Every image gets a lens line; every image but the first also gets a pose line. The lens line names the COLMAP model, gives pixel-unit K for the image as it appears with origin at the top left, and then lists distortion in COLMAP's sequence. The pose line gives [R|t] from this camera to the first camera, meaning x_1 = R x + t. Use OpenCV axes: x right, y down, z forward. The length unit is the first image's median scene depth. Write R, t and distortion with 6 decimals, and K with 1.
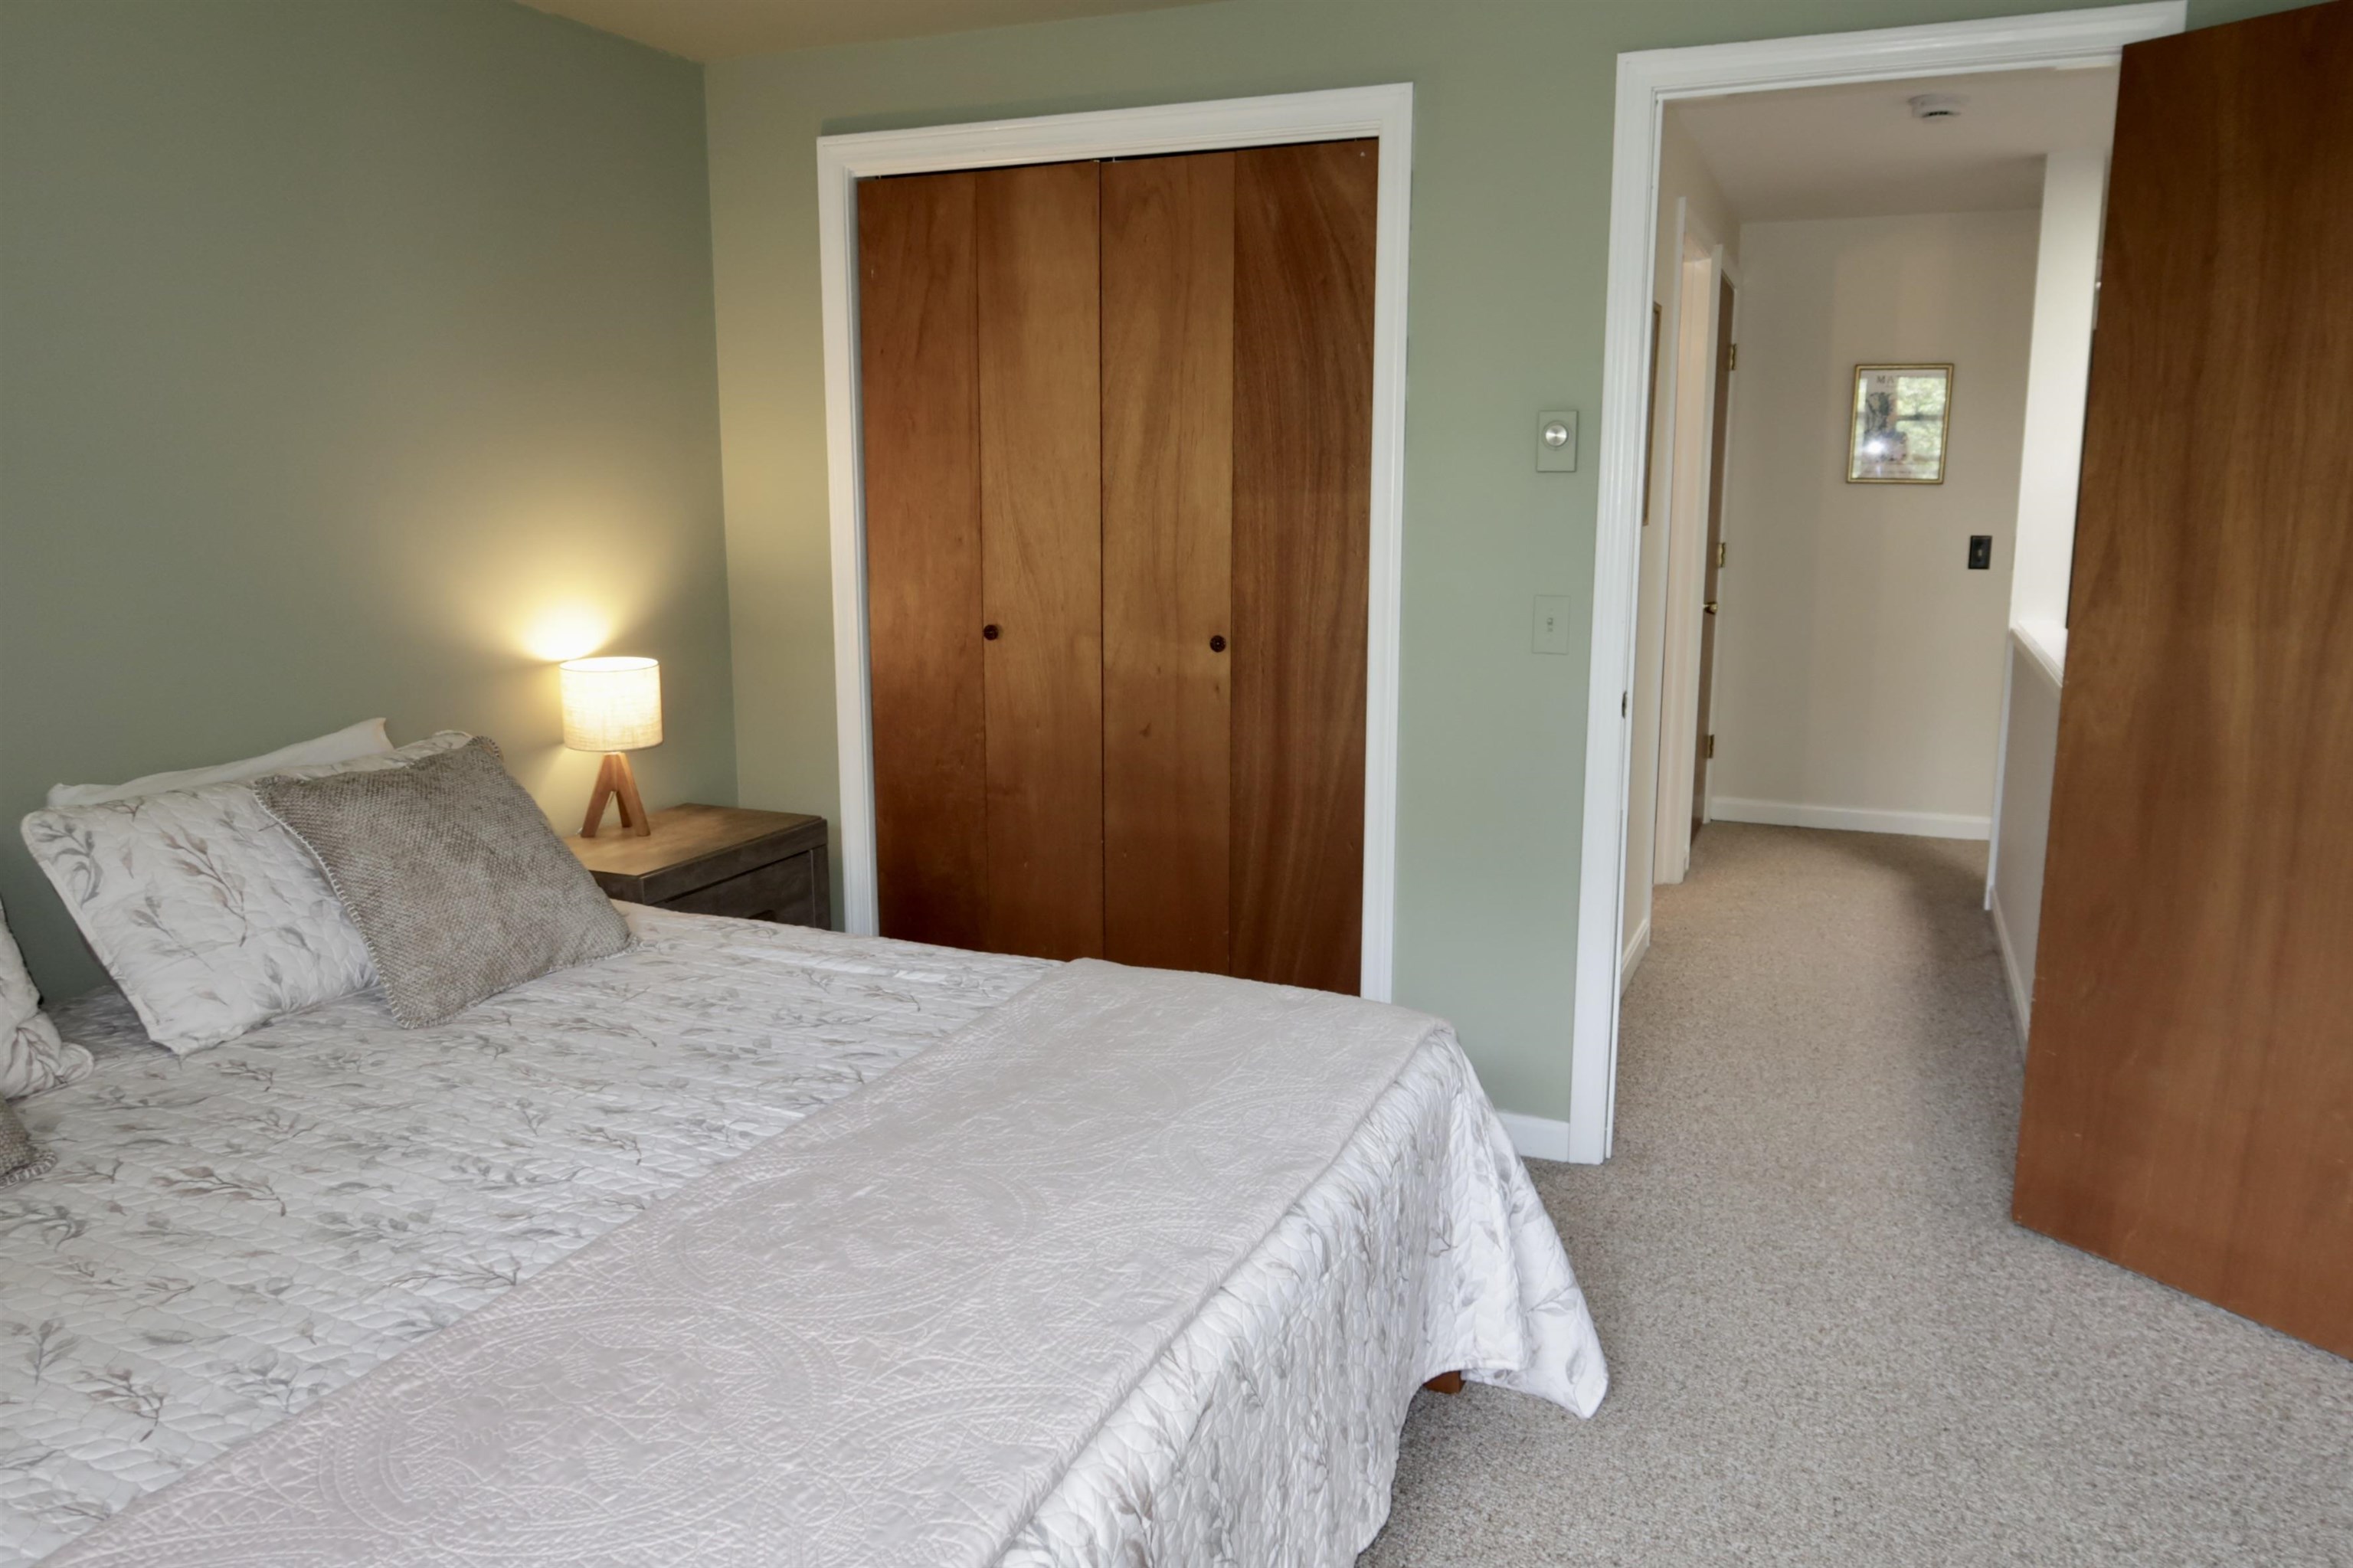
lens RADIAL K [[1678.4, 0, 1176.5], [0, 1678.4, 784.0], [0, 0, 1]] dist [-0.012453, 0.003770]
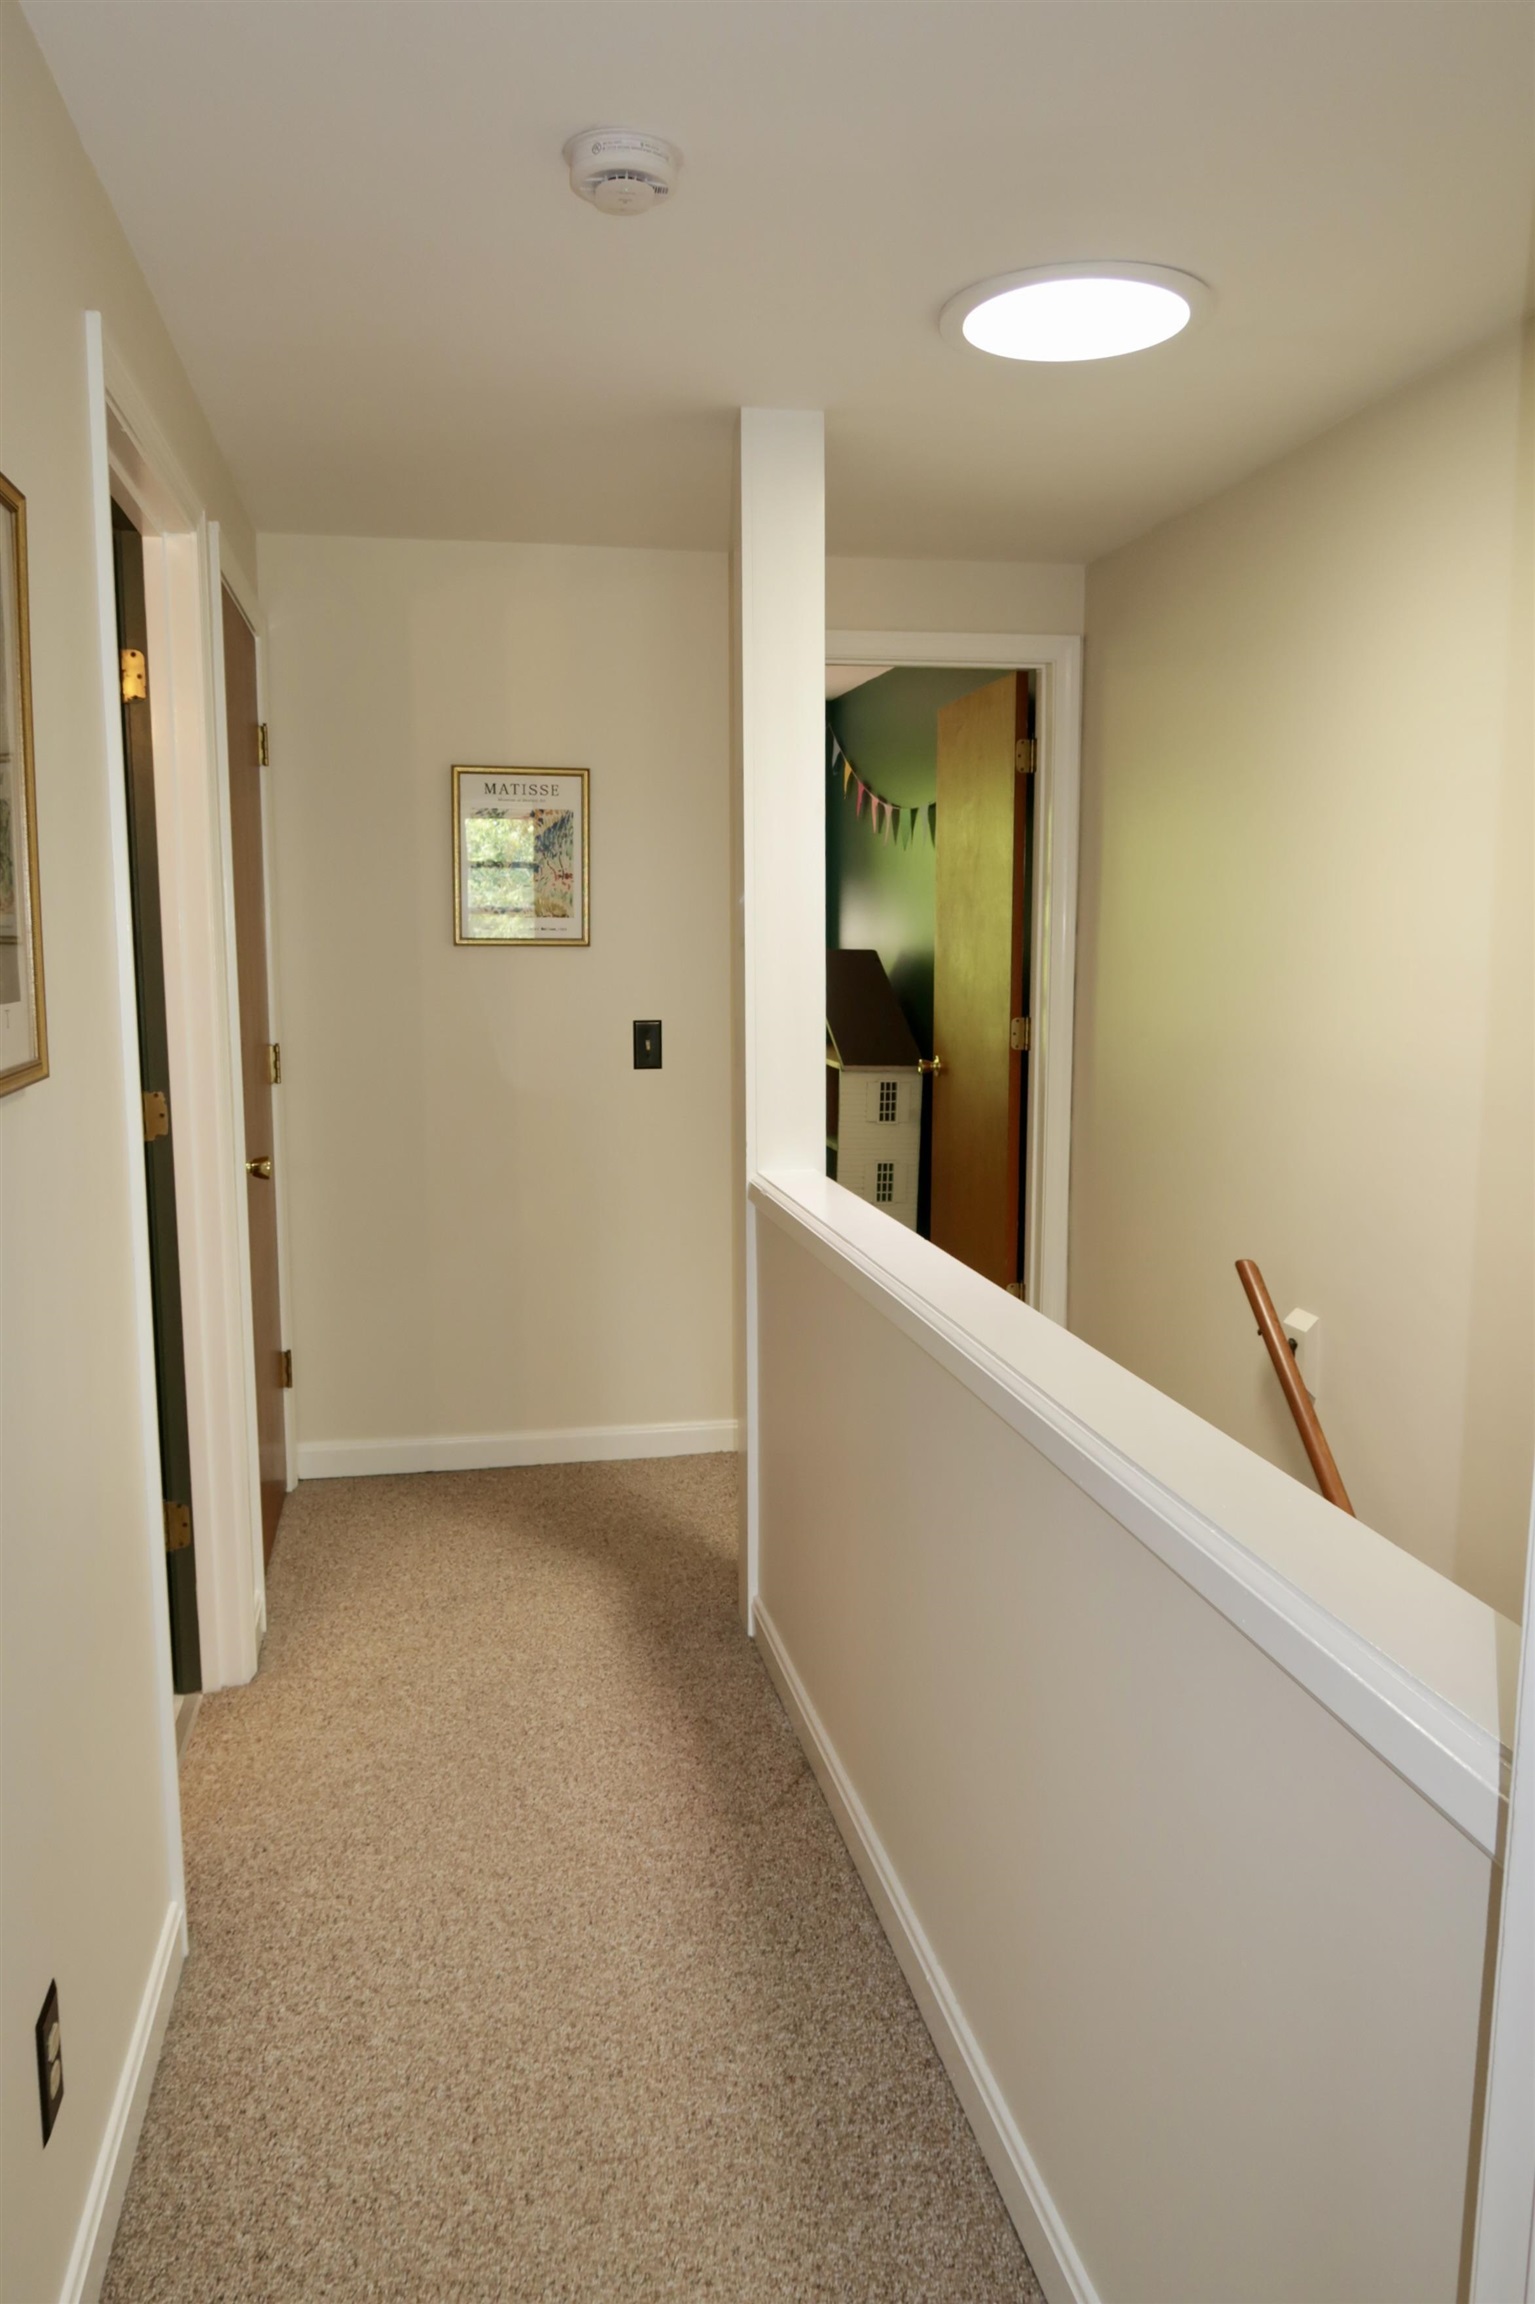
lens RADIAL K [[1643.4, 0, 767.5], [0, 1643.4, 1152.0], [0, 0, 1]] dist [-0.012453, 0.003770]
pose [[0.829615, -0.073891, 0.553425, 0.154410], [0.099468, 0.994908, -0.016272, -0.084515], [-0.549405, 0.068547, 0.832740, 0.444195]]
